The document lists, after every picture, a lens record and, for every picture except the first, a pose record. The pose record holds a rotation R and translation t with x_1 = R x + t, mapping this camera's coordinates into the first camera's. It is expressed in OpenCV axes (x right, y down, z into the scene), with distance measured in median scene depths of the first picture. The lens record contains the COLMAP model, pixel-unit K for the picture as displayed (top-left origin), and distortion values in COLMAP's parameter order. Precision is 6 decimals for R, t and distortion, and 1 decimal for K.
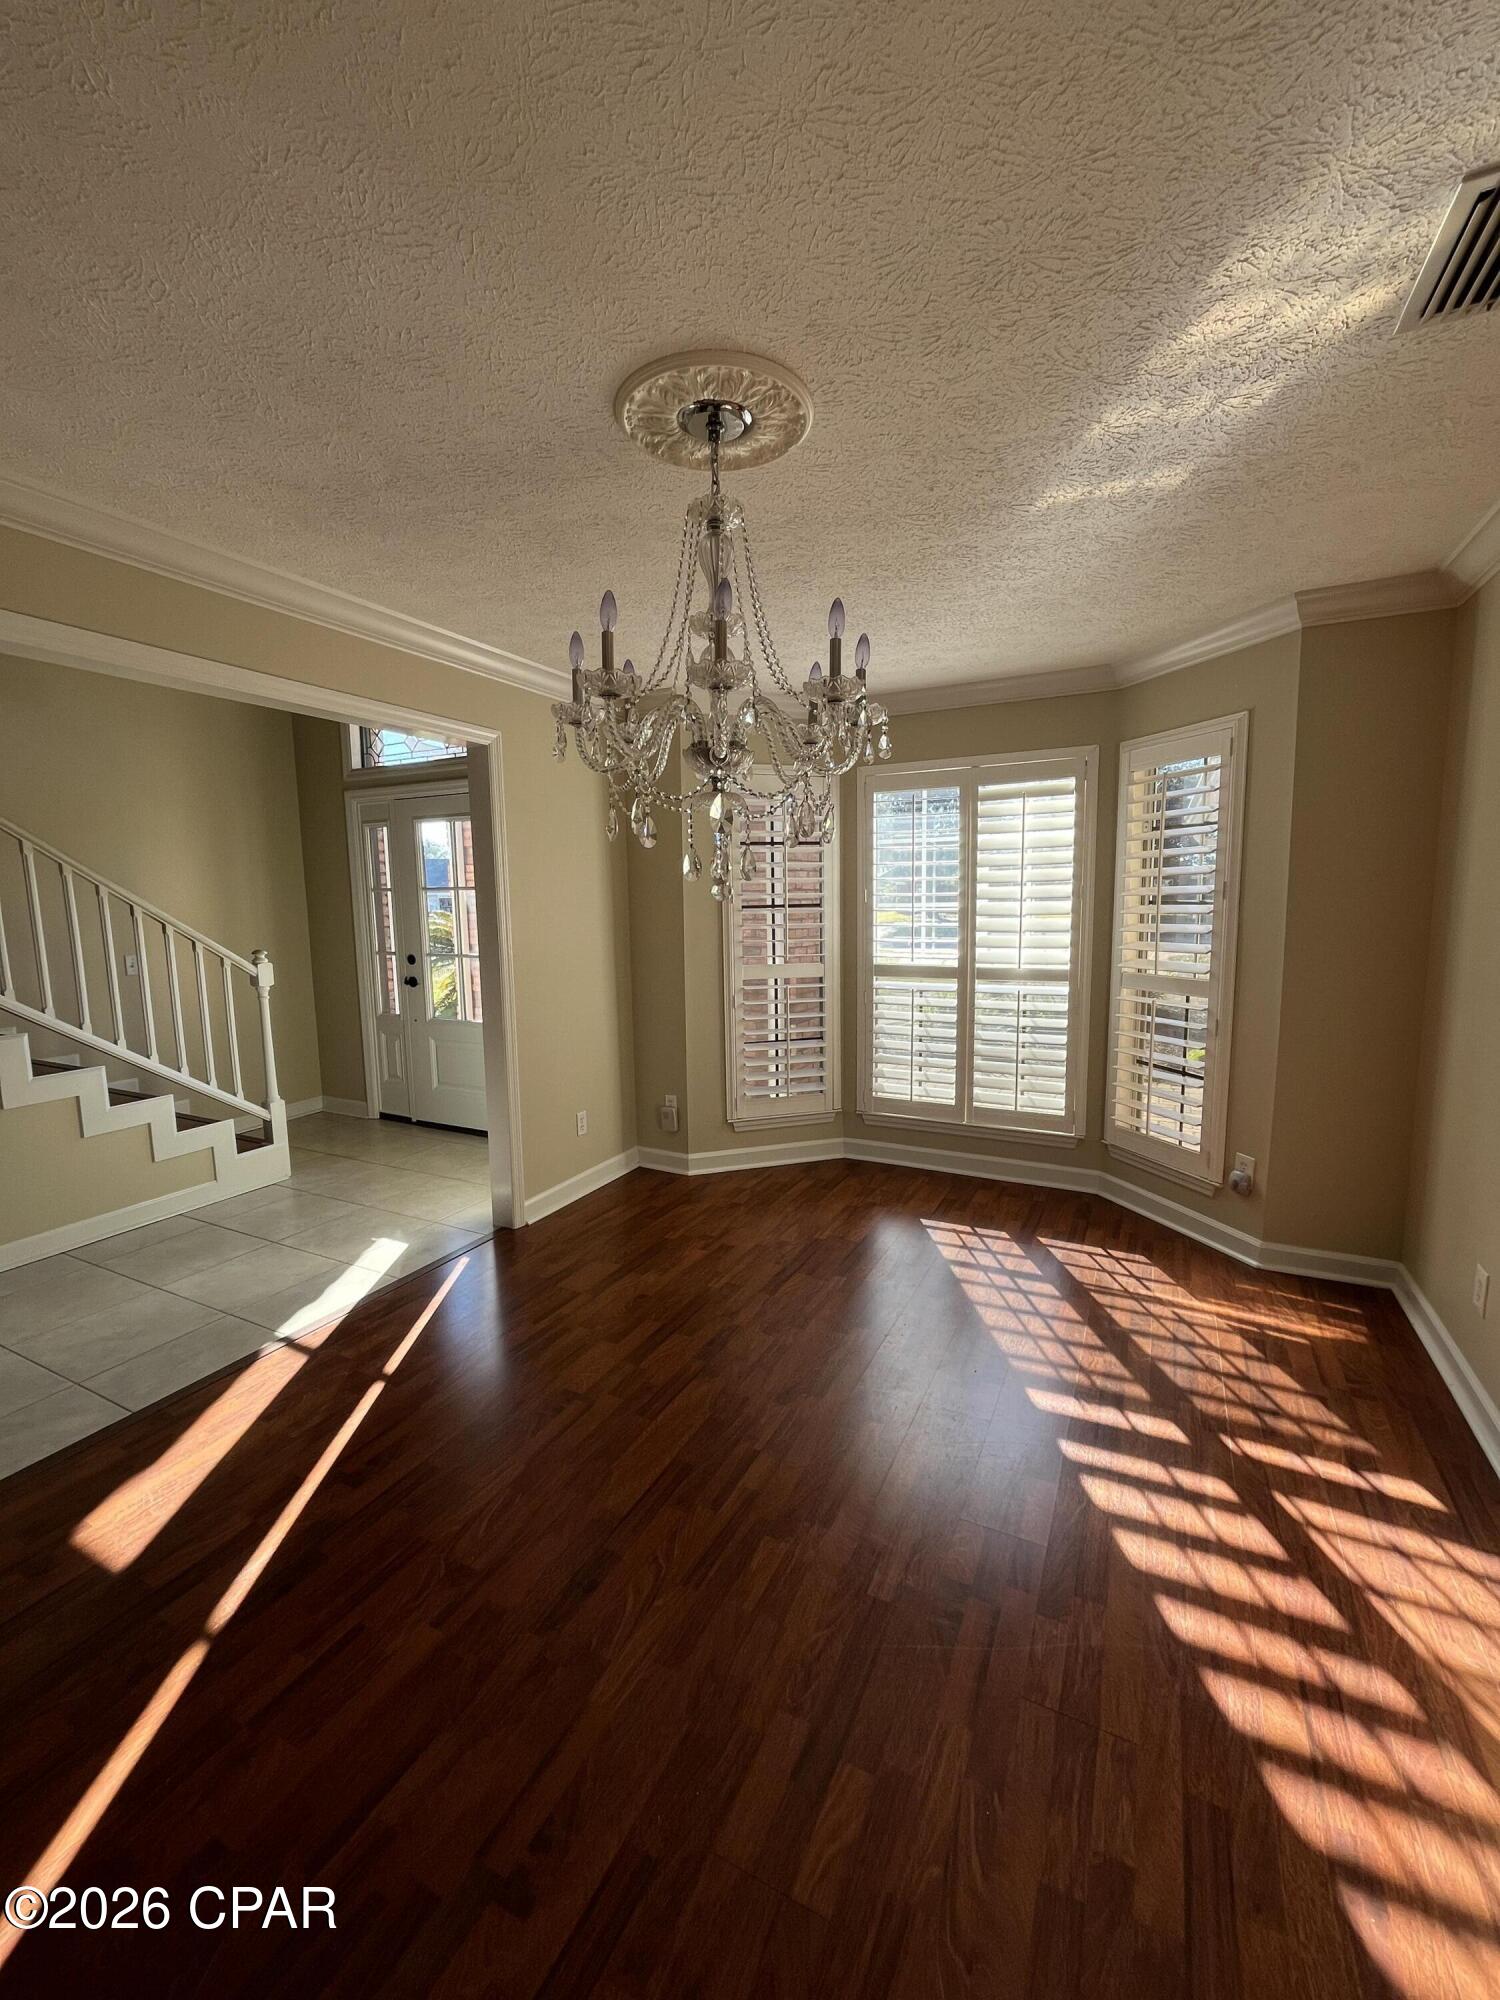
lens RADIAL K [[804.7, 0, 753.0], [0, 804.7, 994.5], [0, 0, 1]] dist [-0.005127, -0.000845]
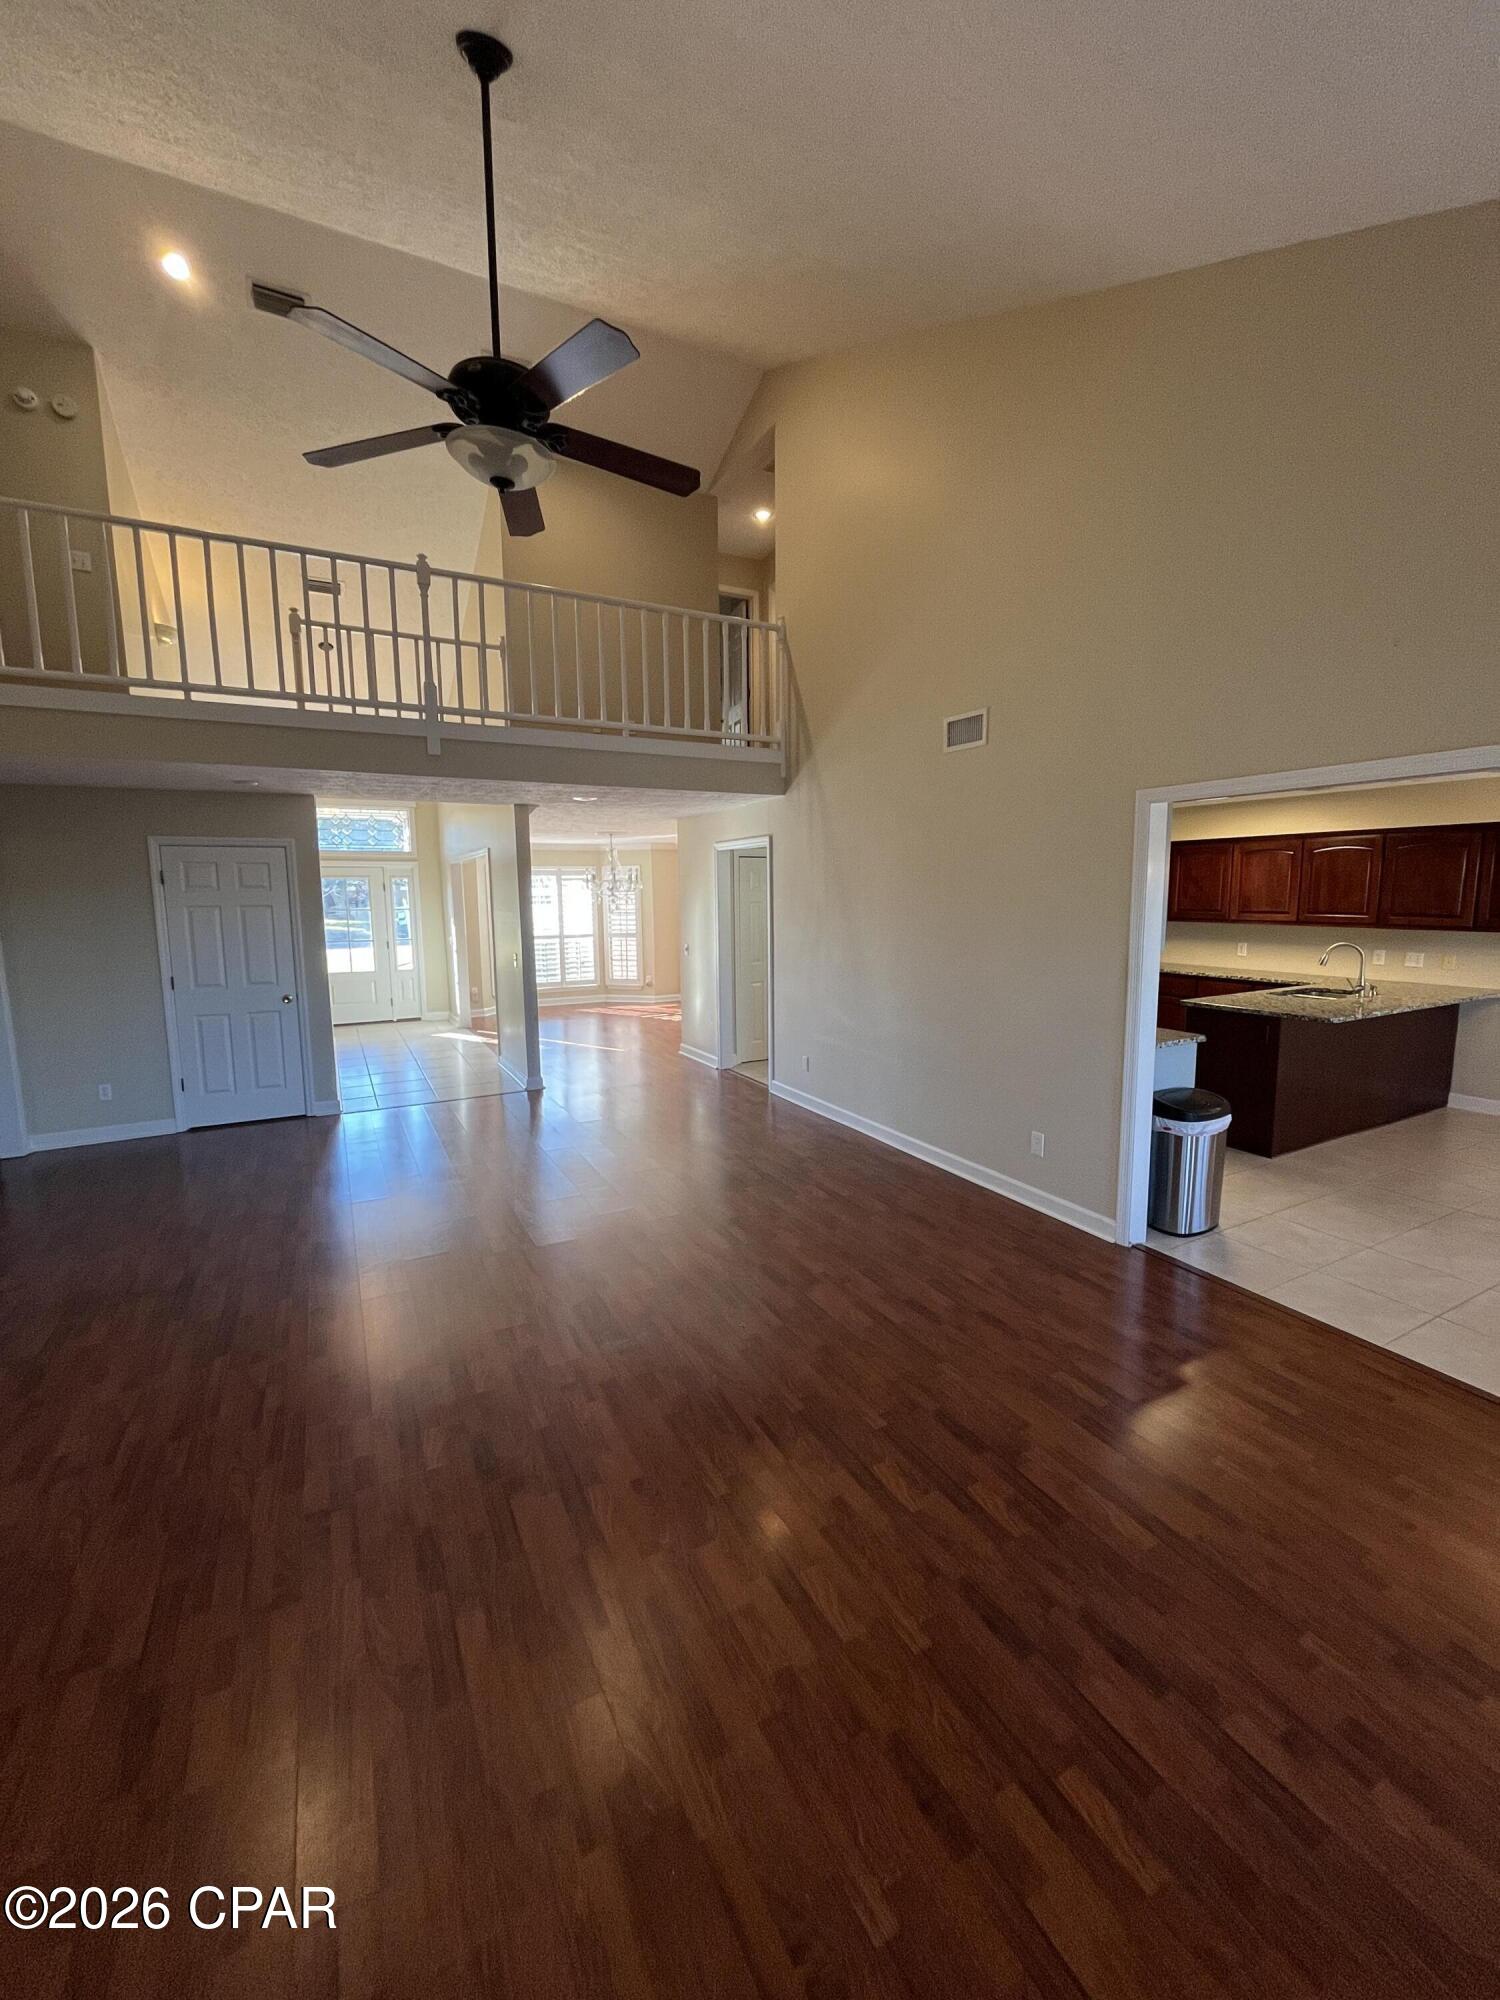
lens RADIAL K [[804.7, 0, 754.4], [0, 804.7, 997.4], [0, 0, 1]] dist [-0.005127, -0.000845]
pose [[0.574867, -0.098295, 0.812322, -2.558447], [0.104814, 0.993426, 0.046034, 0.195203], [-0.811506, 0.058679, 0.581390, -1.897310]]
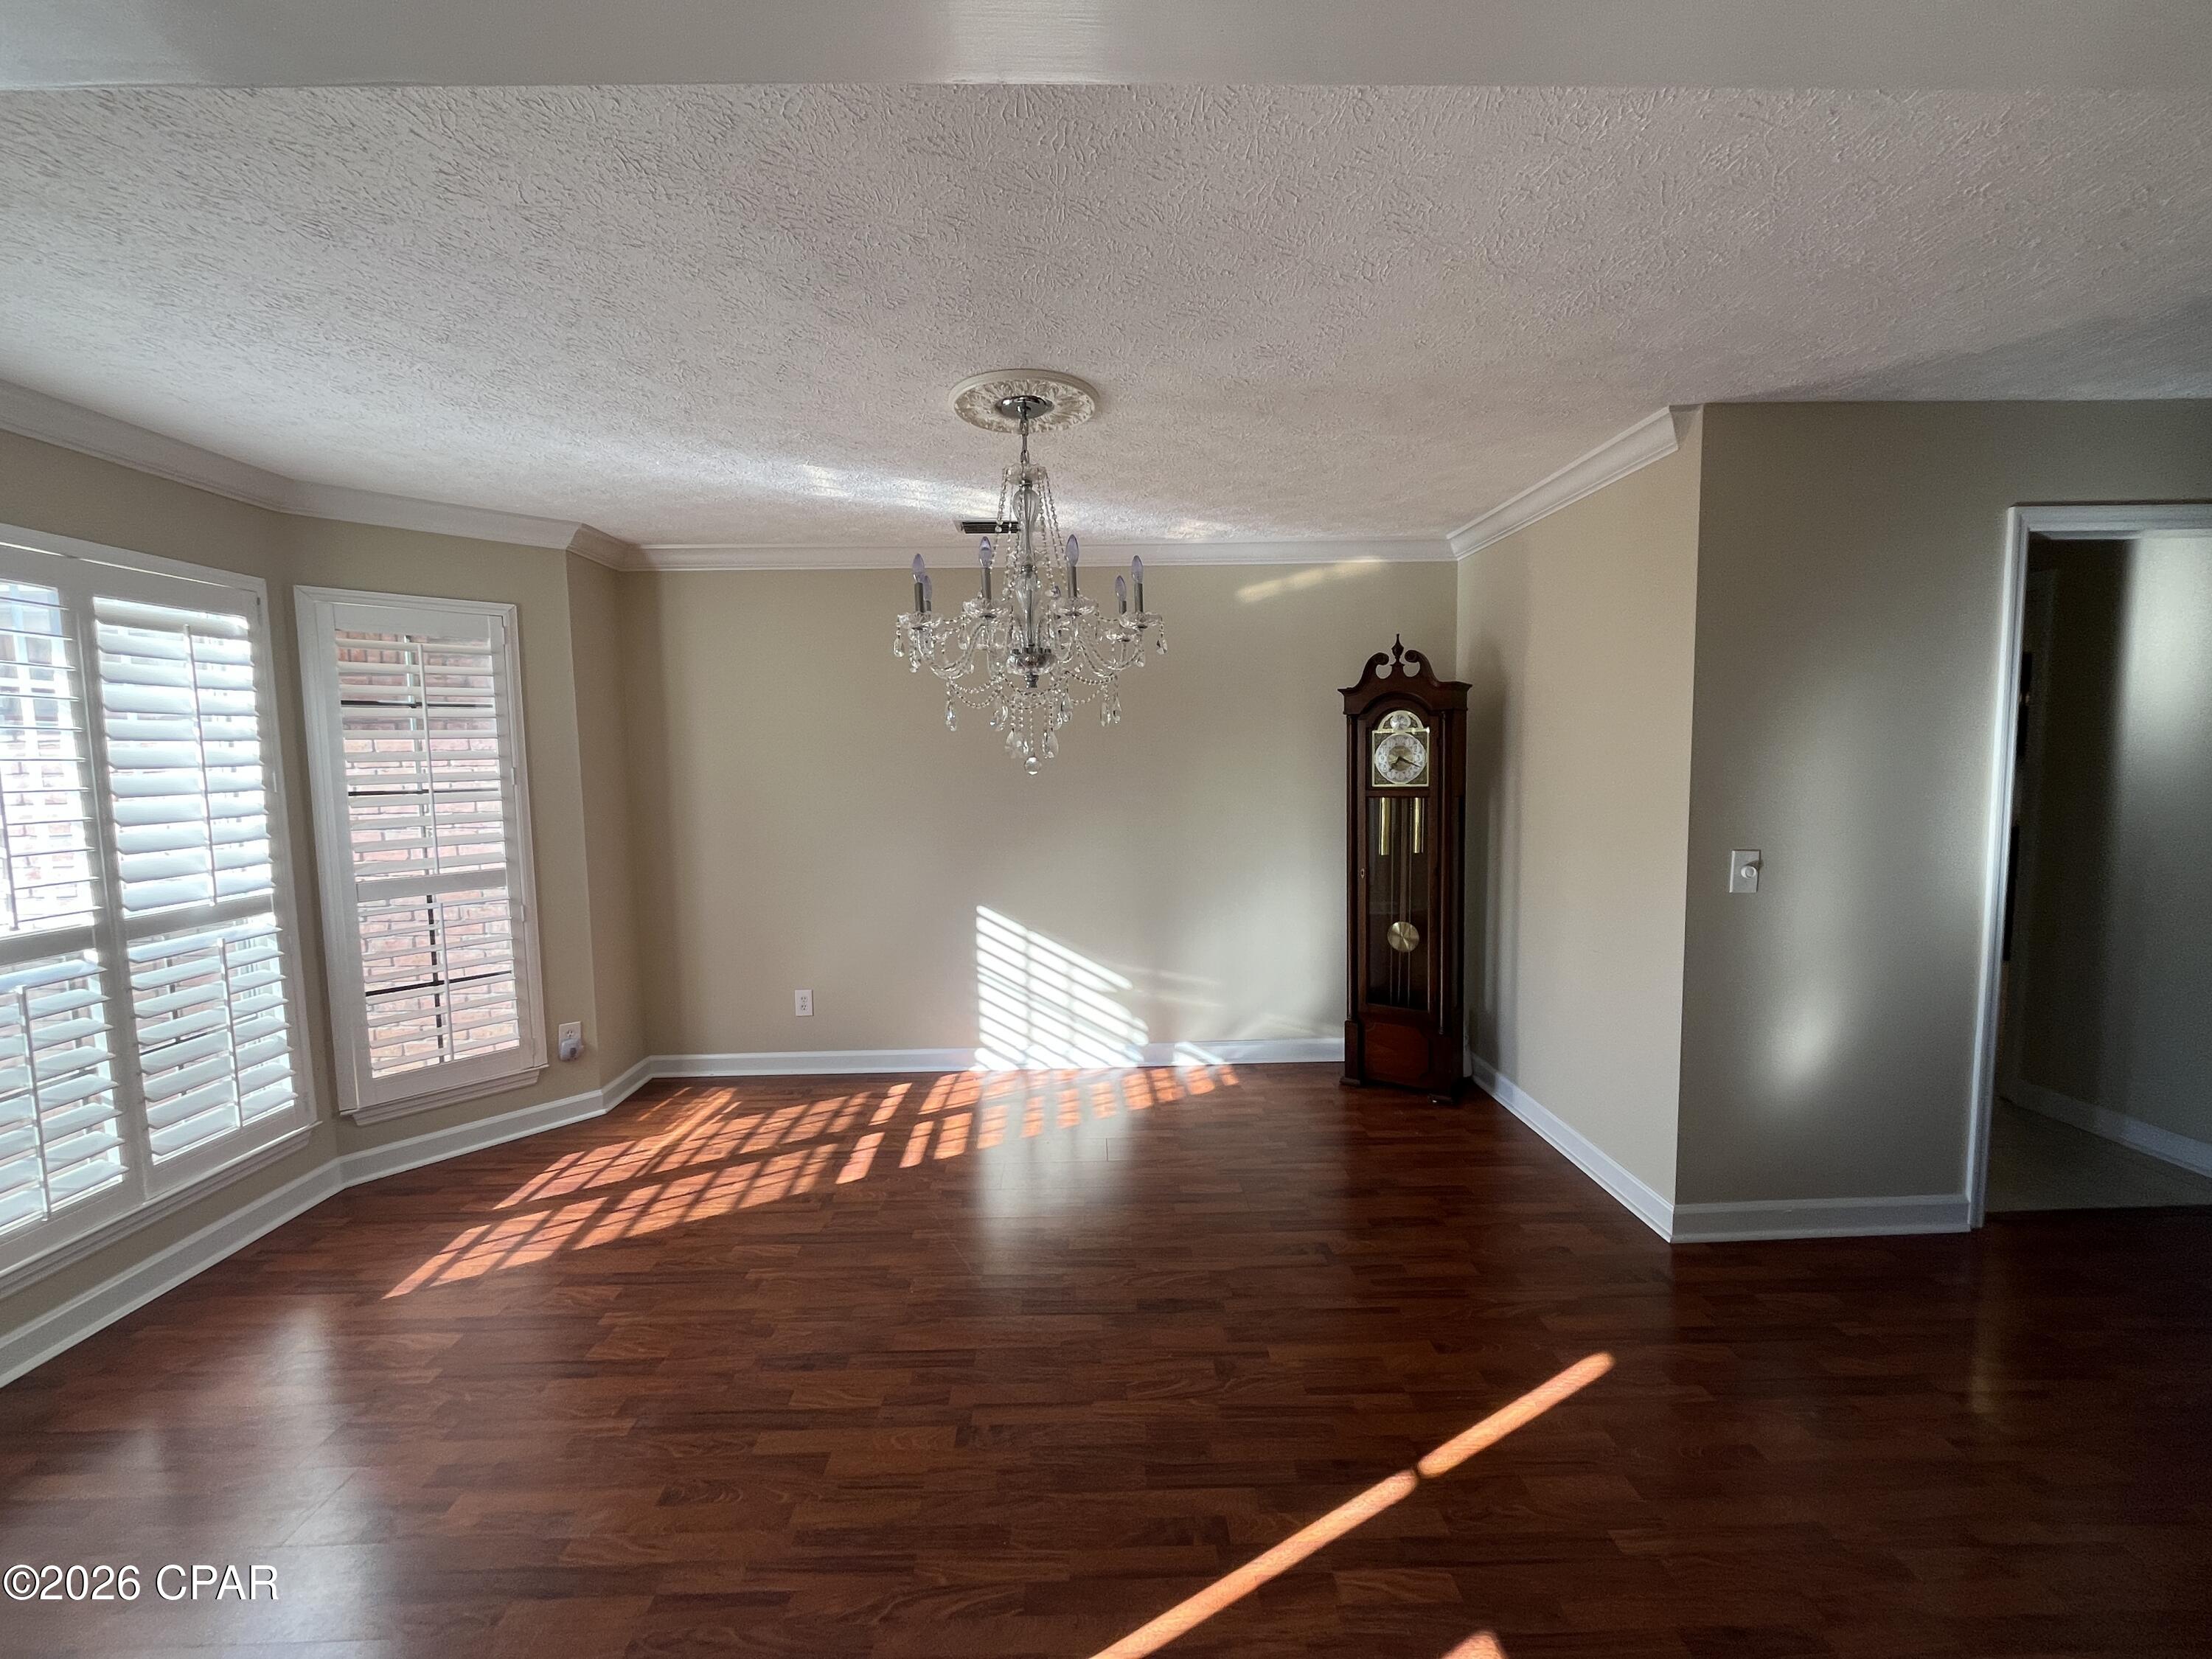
lens RADIAL K [[890.0, 0, 1096.3], [0, 890.0, 830.9], [0, 0, 1]] dist [-0.005127, -0.000845]
pose [[-0.459208, -0.052182, 0.886795, -0.809477], [0.132988, 0.982985, 0.126707, -0.116191], [-0.878318, 0.176118, -0.444455, 0.954325]]
